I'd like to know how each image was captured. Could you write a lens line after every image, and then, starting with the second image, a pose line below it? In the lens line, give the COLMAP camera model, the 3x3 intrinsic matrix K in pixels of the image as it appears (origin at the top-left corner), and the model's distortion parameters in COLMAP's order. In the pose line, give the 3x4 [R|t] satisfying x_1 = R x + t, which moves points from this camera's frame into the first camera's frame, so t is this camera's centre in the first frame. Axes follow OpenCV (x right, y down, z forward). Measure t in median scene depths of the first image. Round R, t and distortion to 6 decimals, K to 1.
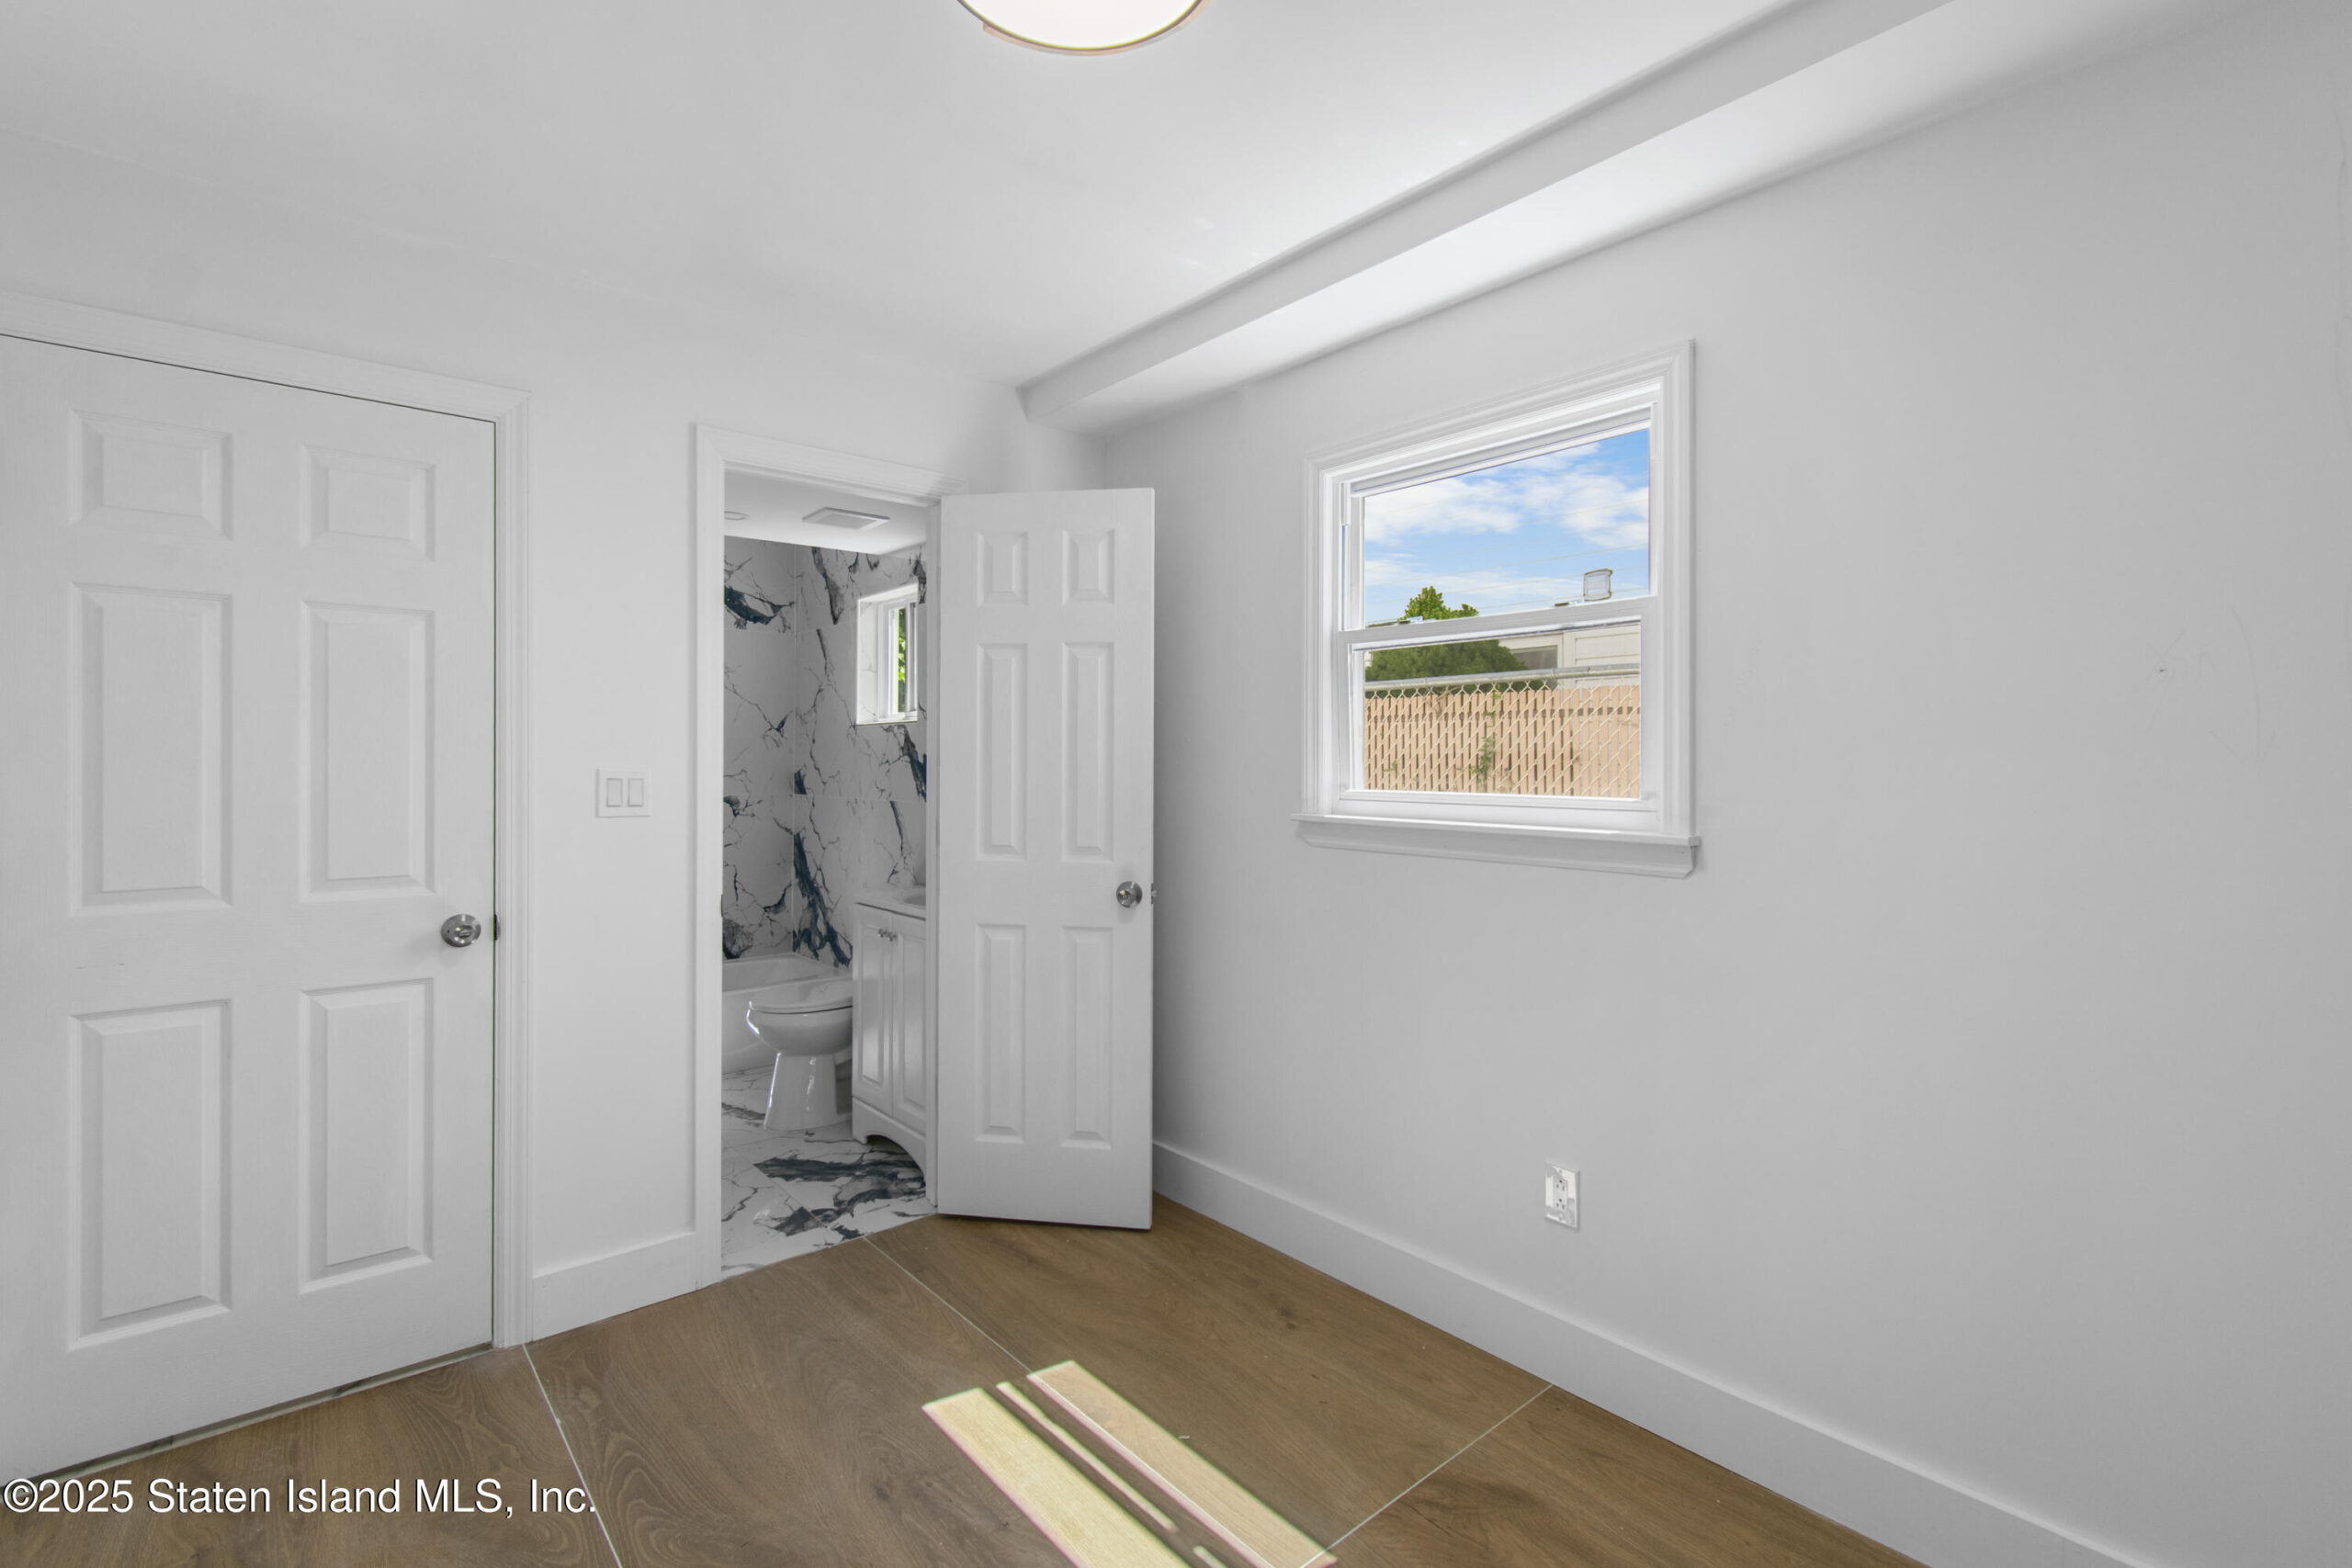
lens RADIAL K [[1053.7, 0, 1175.8], [0, 1053.7, 774.5], [0, 0, 1]] dist [0.001956, -0.000683]
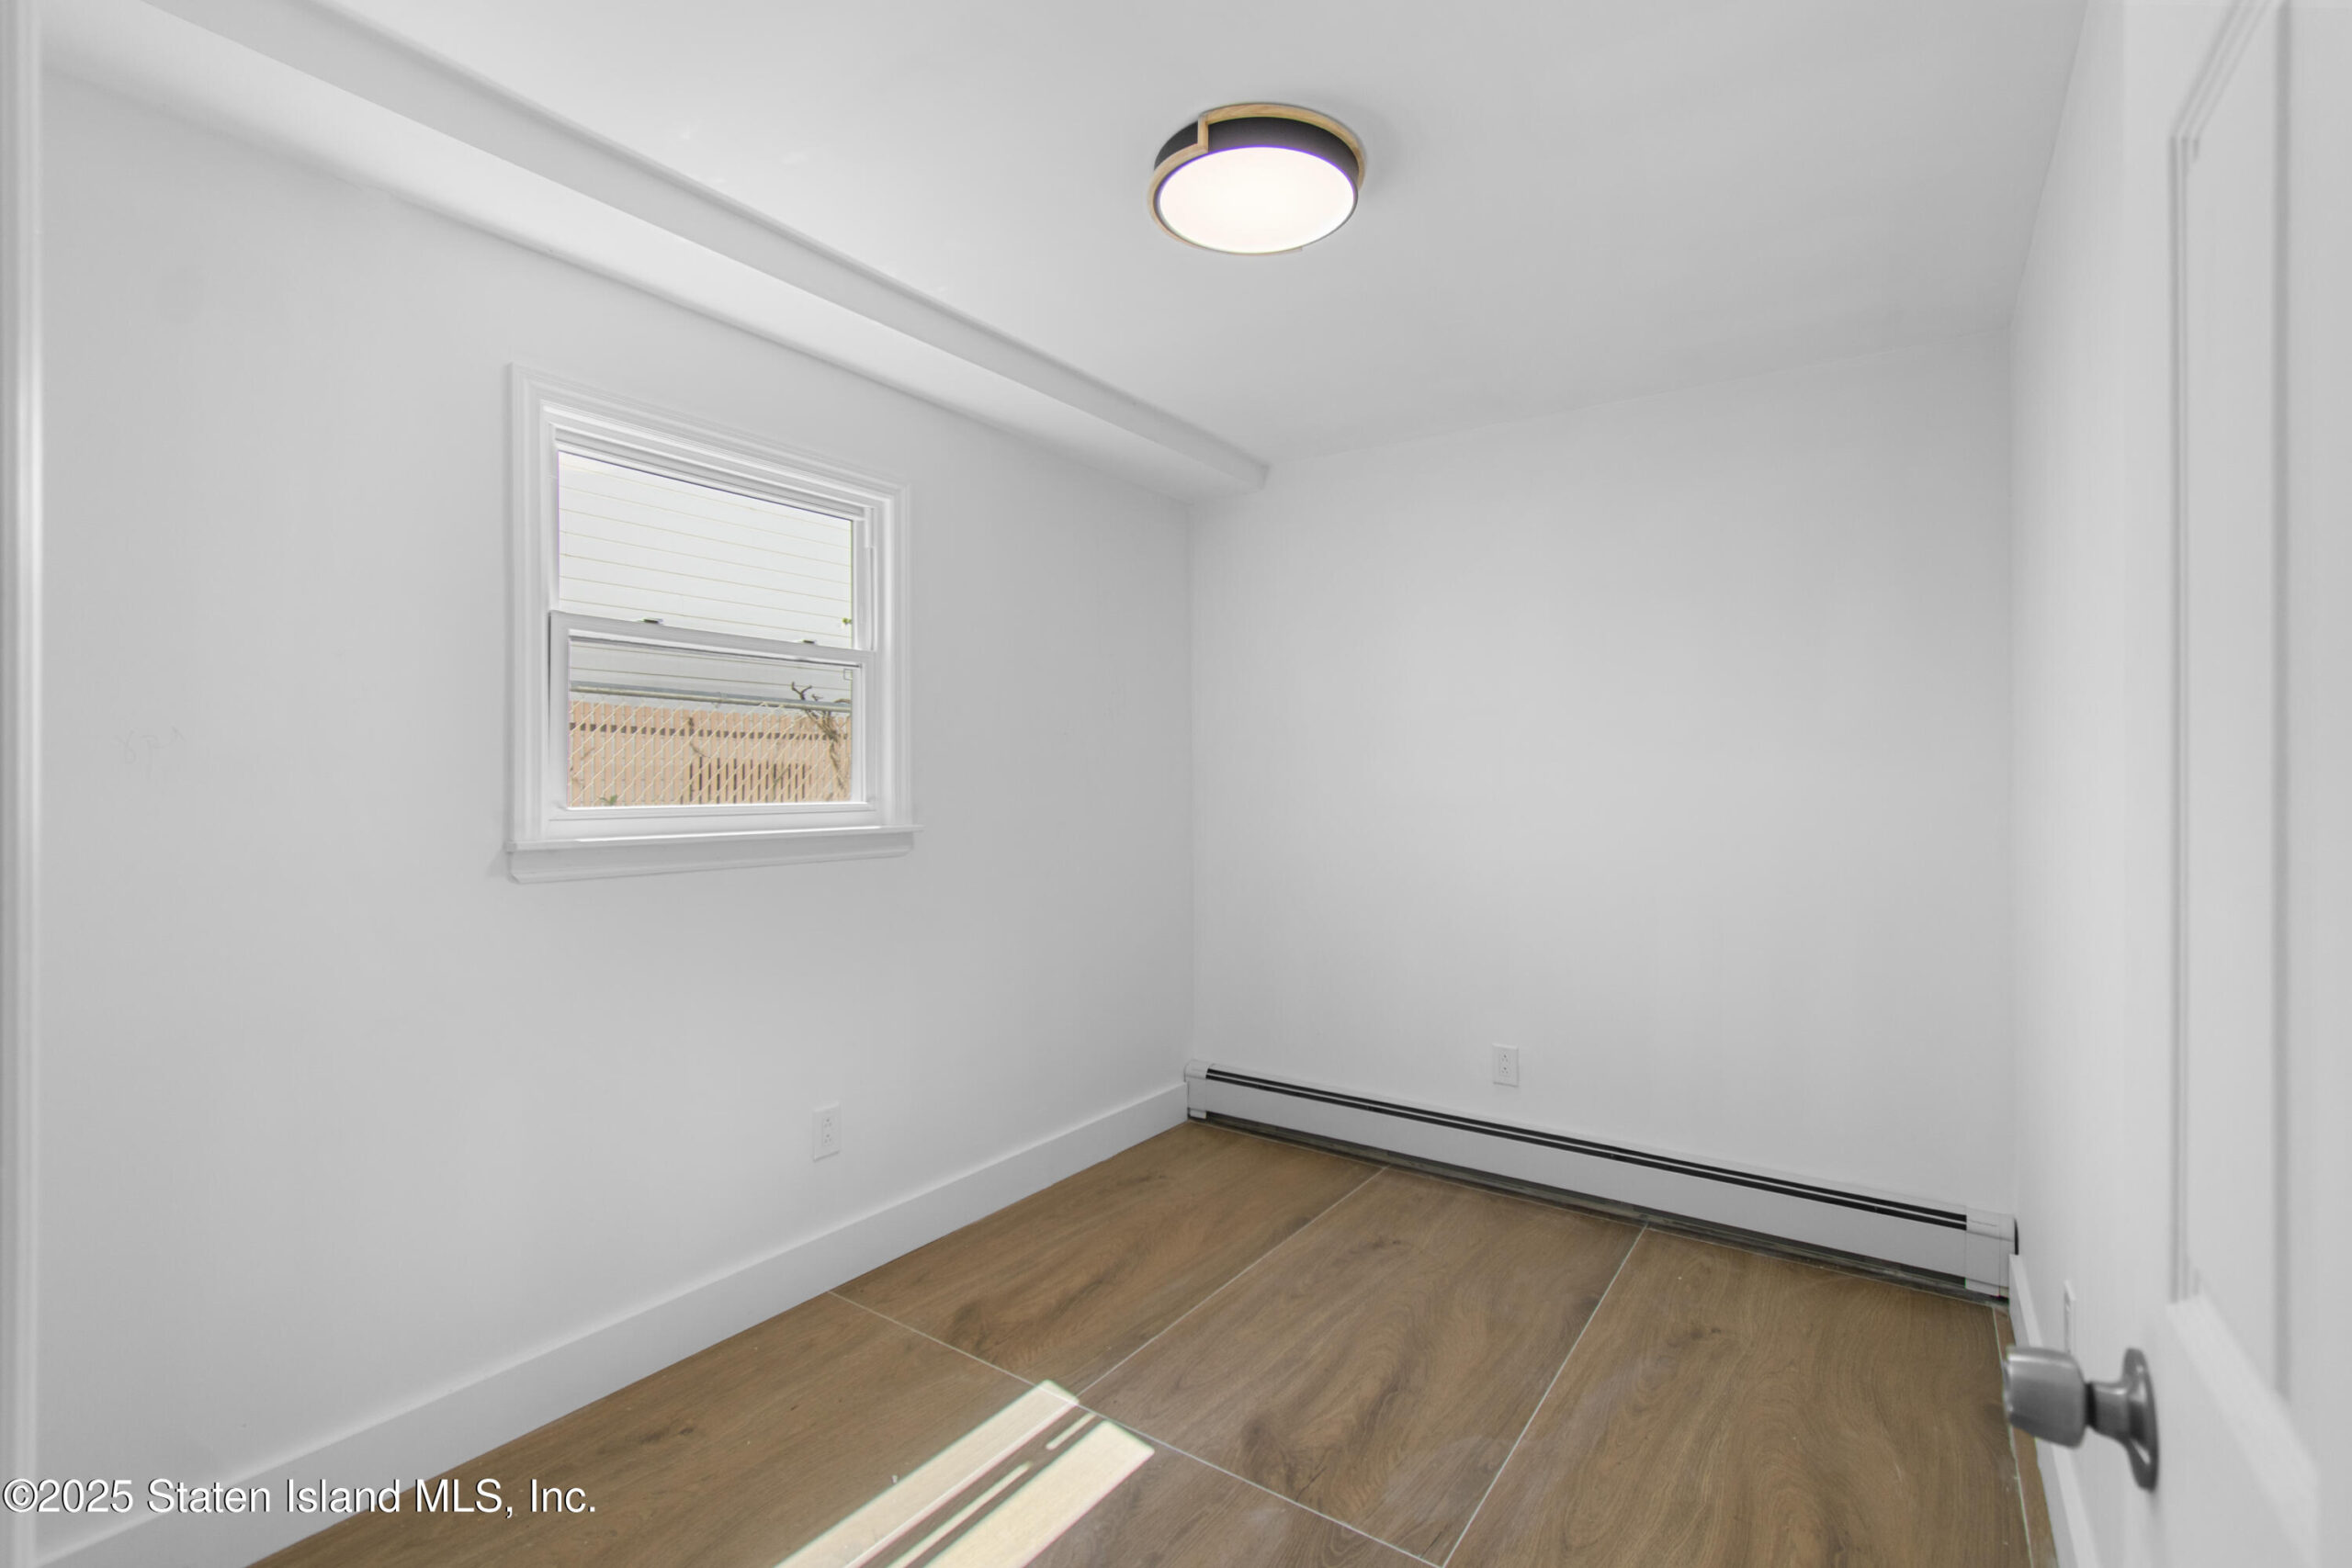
lens RADIAL K [[1053.7, 0, 1181.2], [0, 1053.7, 780.3], [0, 0, 1]] dist [0.001956, -0.000683]
pose [[-0.250100, -0.009348, 0.968175, -0.476500], [0.004874, 0.999929, 0.010914, -0.007776], [-0.968208, 0.007449, -0.250036, 0.478866]]
